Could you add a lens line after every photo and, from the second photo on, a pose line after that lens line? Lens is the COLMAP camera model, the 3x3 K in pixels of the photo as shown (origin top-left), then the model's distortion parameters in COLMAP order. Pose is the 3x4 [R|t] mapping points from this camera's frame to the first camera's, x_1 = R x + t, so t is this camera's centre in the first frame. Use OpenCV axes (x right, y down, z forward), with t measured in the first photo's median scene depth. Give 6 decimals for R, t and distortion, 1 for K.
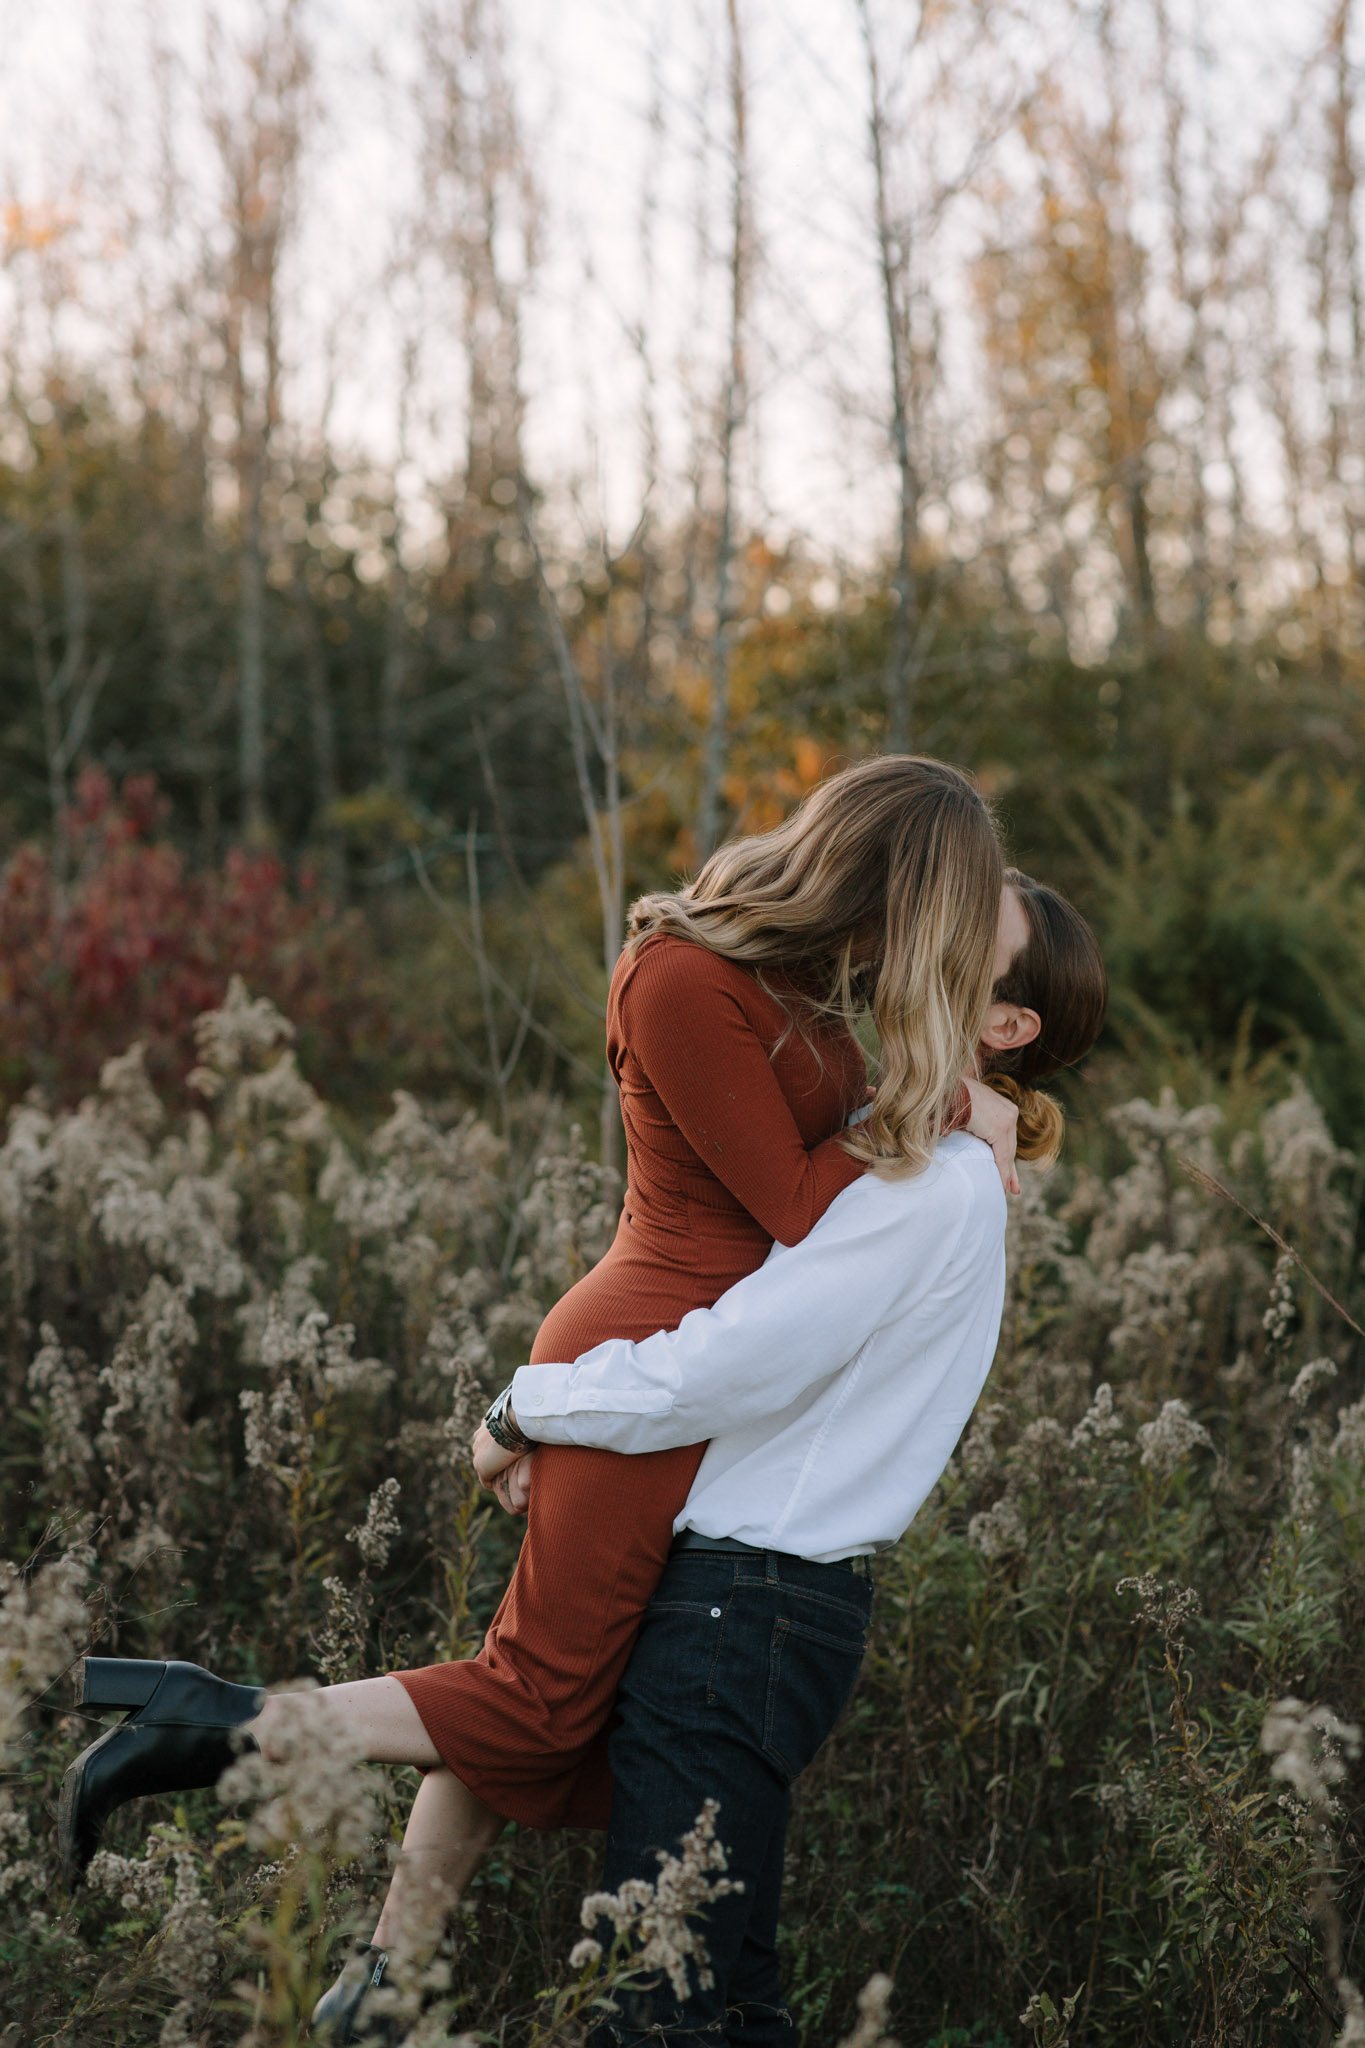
lens RADIAL K [[4894.9, 0, 682.5], [0, 4894.9, 1024.0], [0, 0, 1]] dist [0.054777, 0.186421]
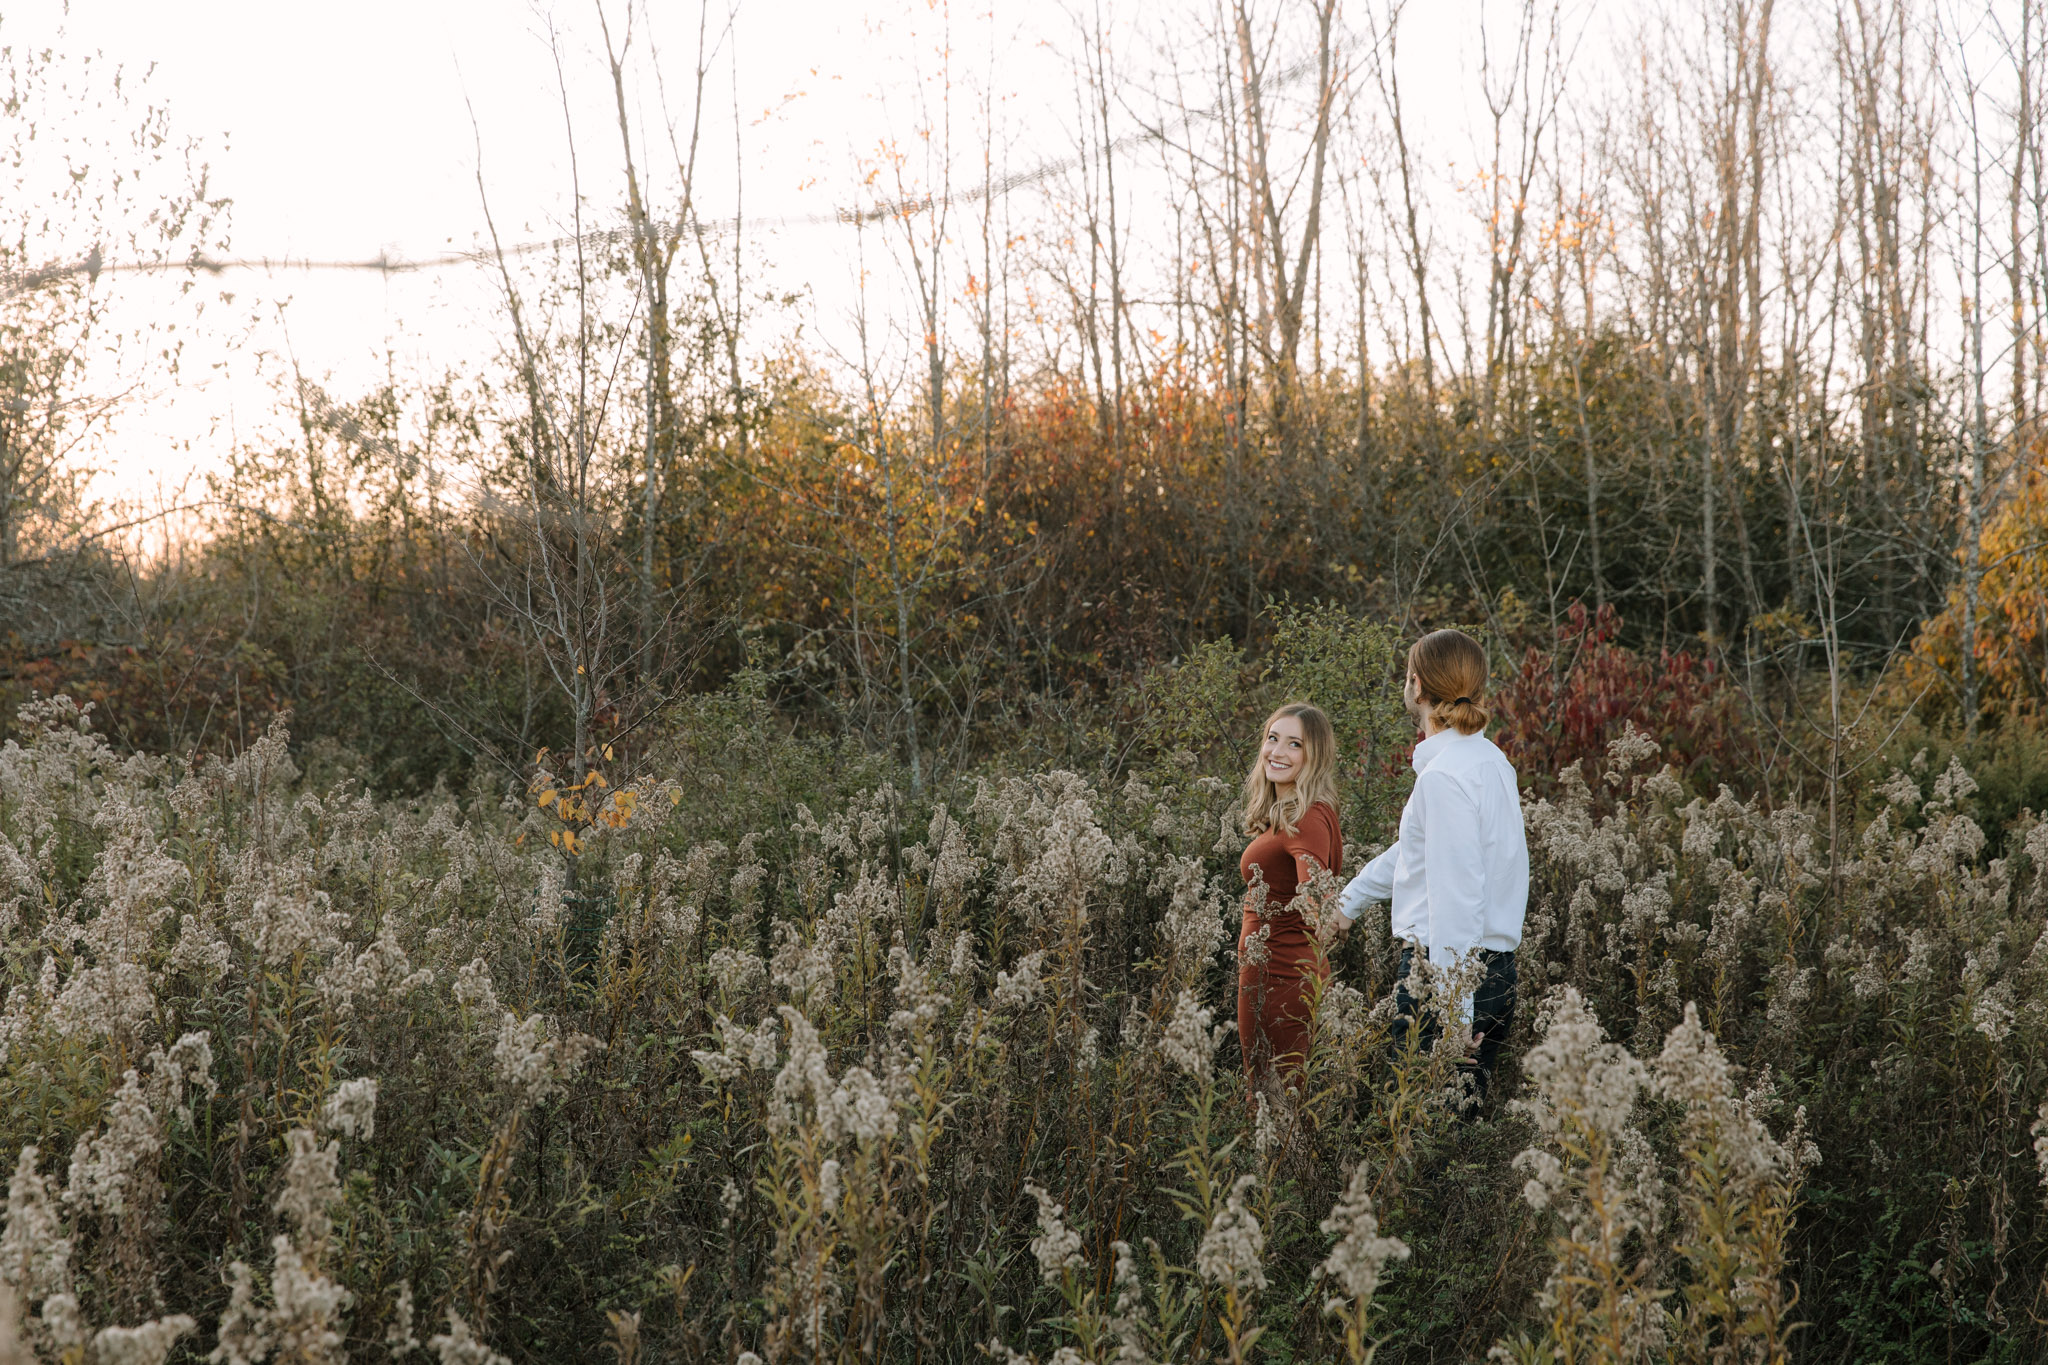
lens RADIAL K [[3664.4, 0, 1024.0], [0, 3664.4, 682.5], [0, 0, 1]] dist [0.014374, -0.016977]
pose [[0.958738, -0.017495, -0.283753, 0.065031], [0.009995, 0.999562, -0.027859, 0.009858], [0.284116, 0.023873, 0.958493, -0.299641]]
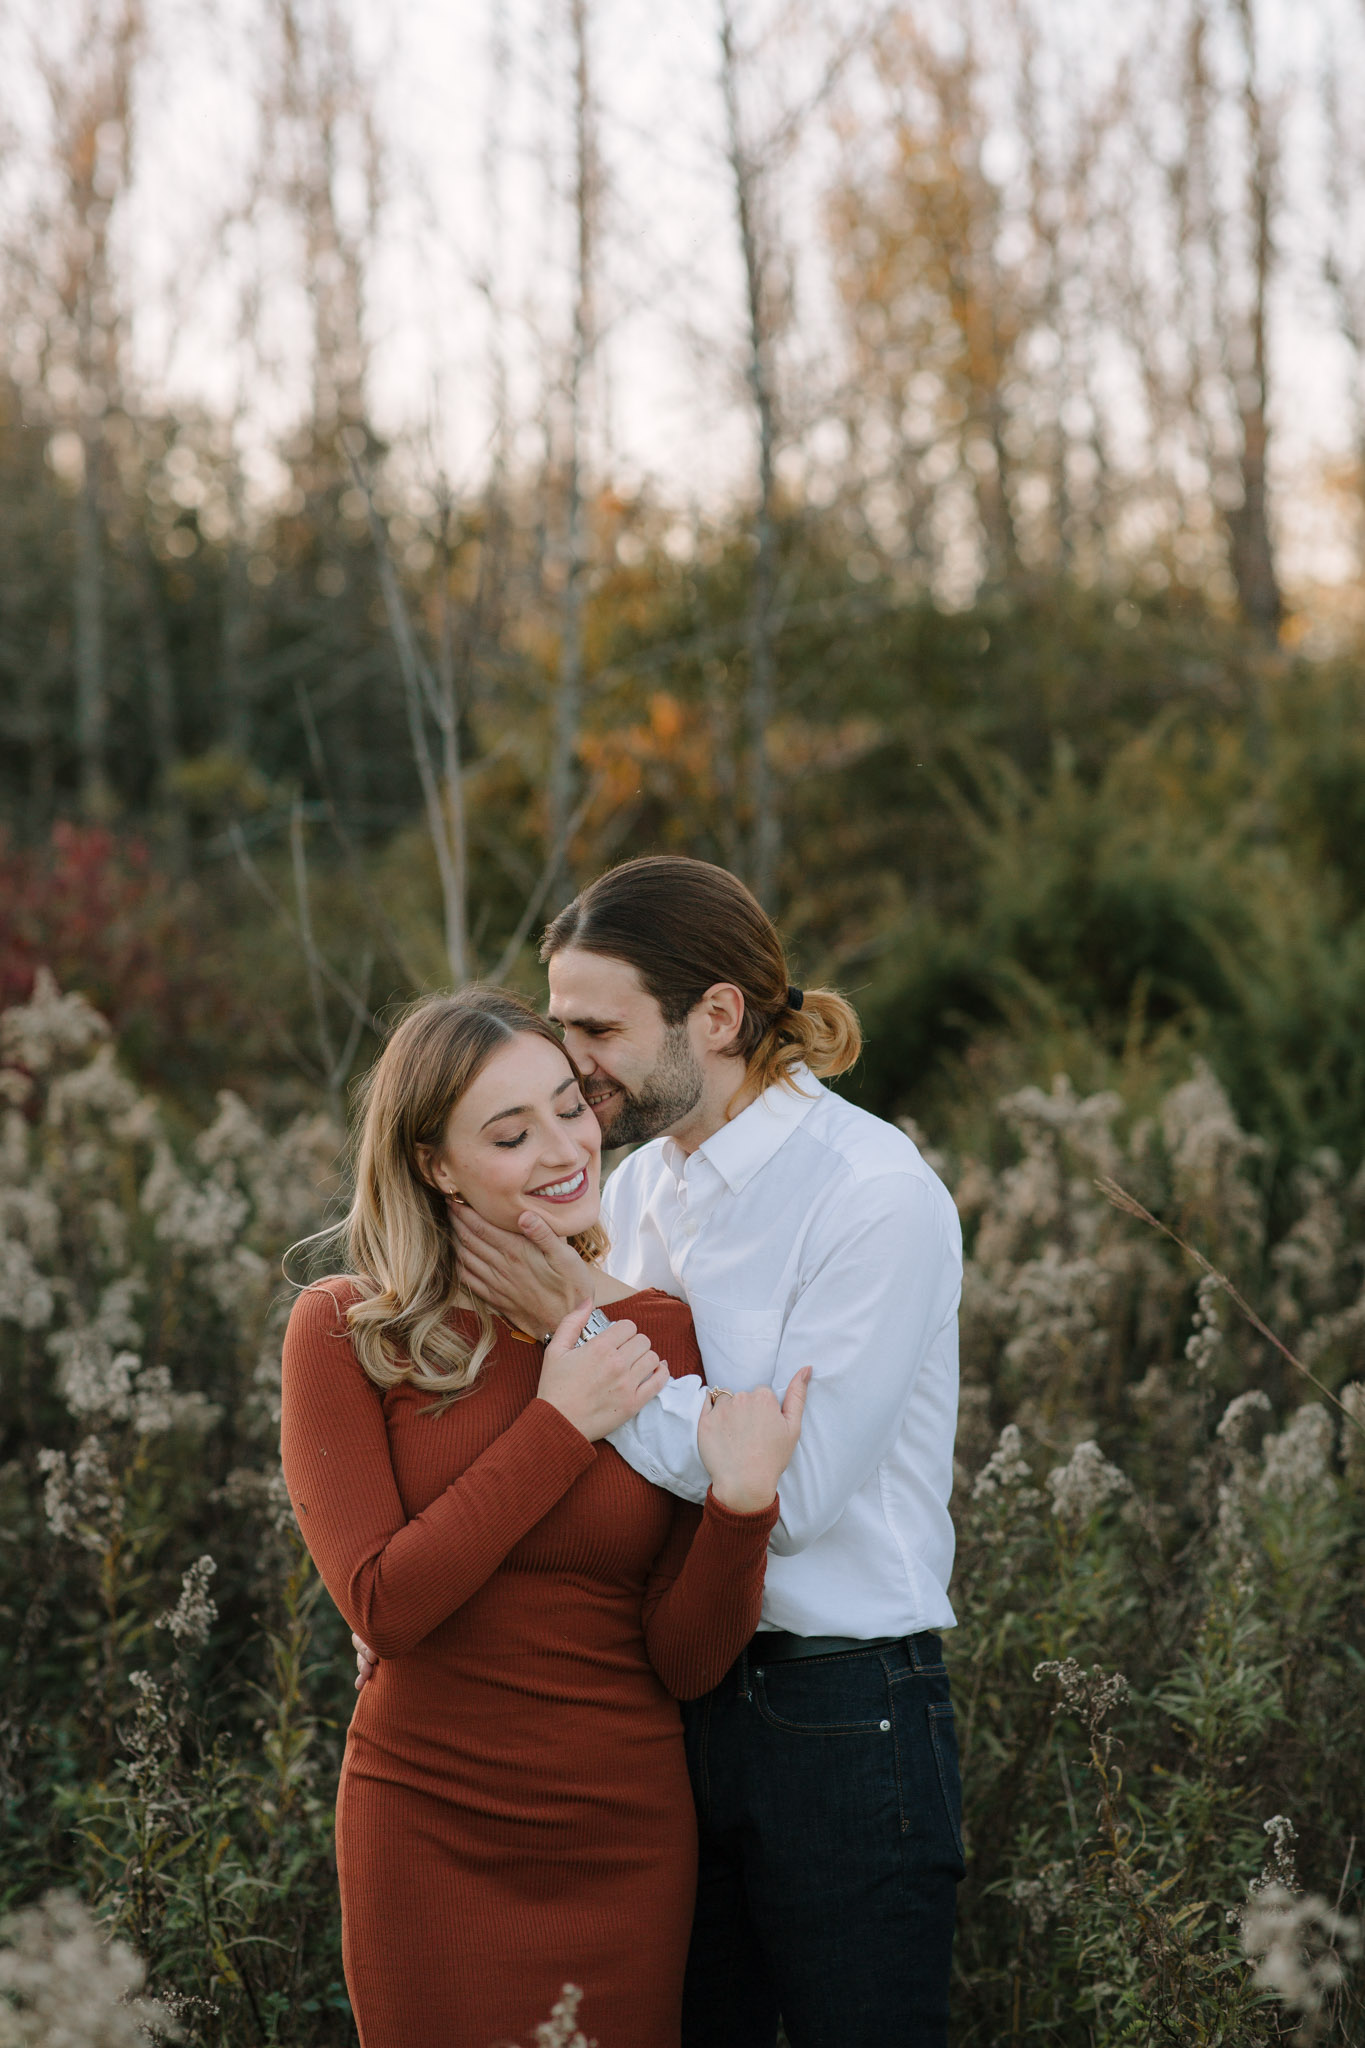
lens RADIAL K [[4894.9, 0, 682.5], [0, 4894.9, 1024.0], [0, 0, 1]] dist [0.054777, 0.186421]
pose [[0.999427, -0.019358, 0.027751, 0.001971], [0.019077, 0.999764, 0.010360, -0.005787], [-0.027945, -0.009825, 0.999561, 0.066812]]
